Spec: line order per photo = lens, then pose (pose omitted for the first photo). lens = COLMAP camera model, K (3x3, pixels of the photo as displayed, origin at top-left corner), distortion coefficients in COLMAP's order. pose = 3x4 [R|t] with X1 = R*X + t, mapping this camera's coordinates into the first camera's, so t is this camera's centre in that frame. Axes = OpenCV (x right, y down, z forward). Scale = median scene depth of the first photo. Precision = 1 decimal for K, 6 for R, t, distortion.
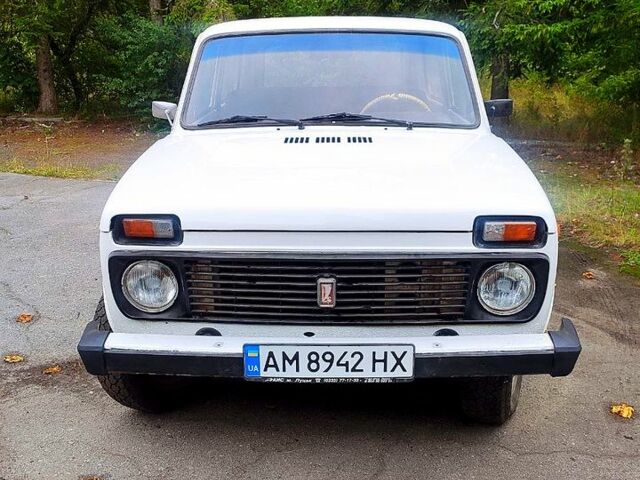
lens RADIAL K [[643.1, 0, 322.2], [0, 643.1, 238.8], [0, 0, 1]] dist [0.033907, 0.000000]
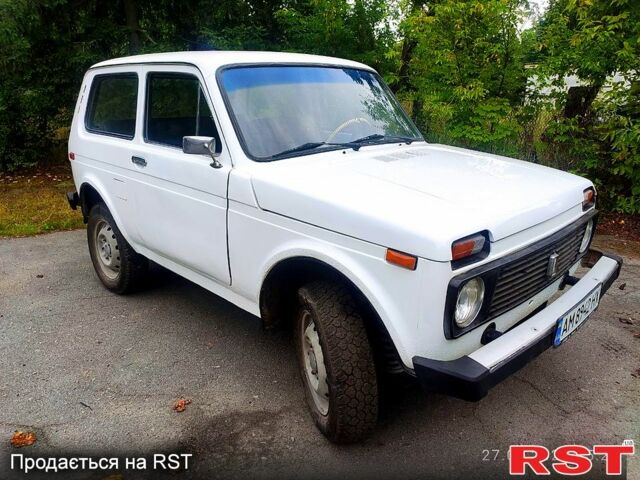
lens RADIAL K [[482.0, 0, 318.0], [0, 482.0, 242.1], [0, 0, 1]] dist [0.038130, -0.052148]
pose [[0.695300, -0.213229, 0.686361, -0.961228], [0.198886, 0.974768, 0.101351, -0.151933], [-0.690653, 0.066038, 0.720165, 0.595060]]
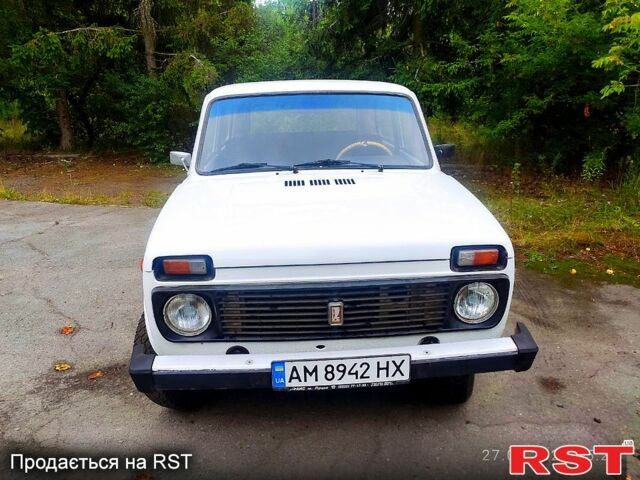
lens RADIAL K [[482.0, 0, 322.5], [0, 482.0, 239.5], [0, 0, 1]] dist [0.038130, -0.052148]
pose [[0.995680, -0.037336, 0.085014, -0.088294], [0.036711, 0.999286, 0.008904, -0.065006], [-0.085285, -0.005745, 0.996340, 0.082995]]
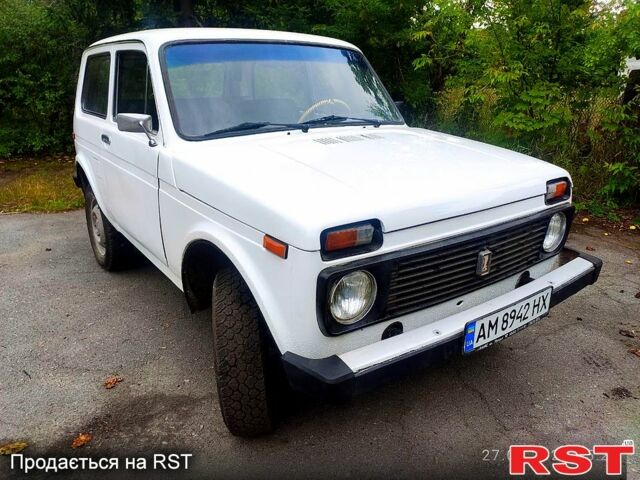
lens RADIAL K [[482.0, 0, 320.9], [0, 482.0, 242.9], [0, 0, 1]] dist [0.038130, -0.052148]
pose [[0.796095, -0.193642, 0.573355, -0.701348], [0.167470, 0.980918, 0.098760, -0.085466], [-0.581538, 0.017397, 0.813333, 0.442777]]
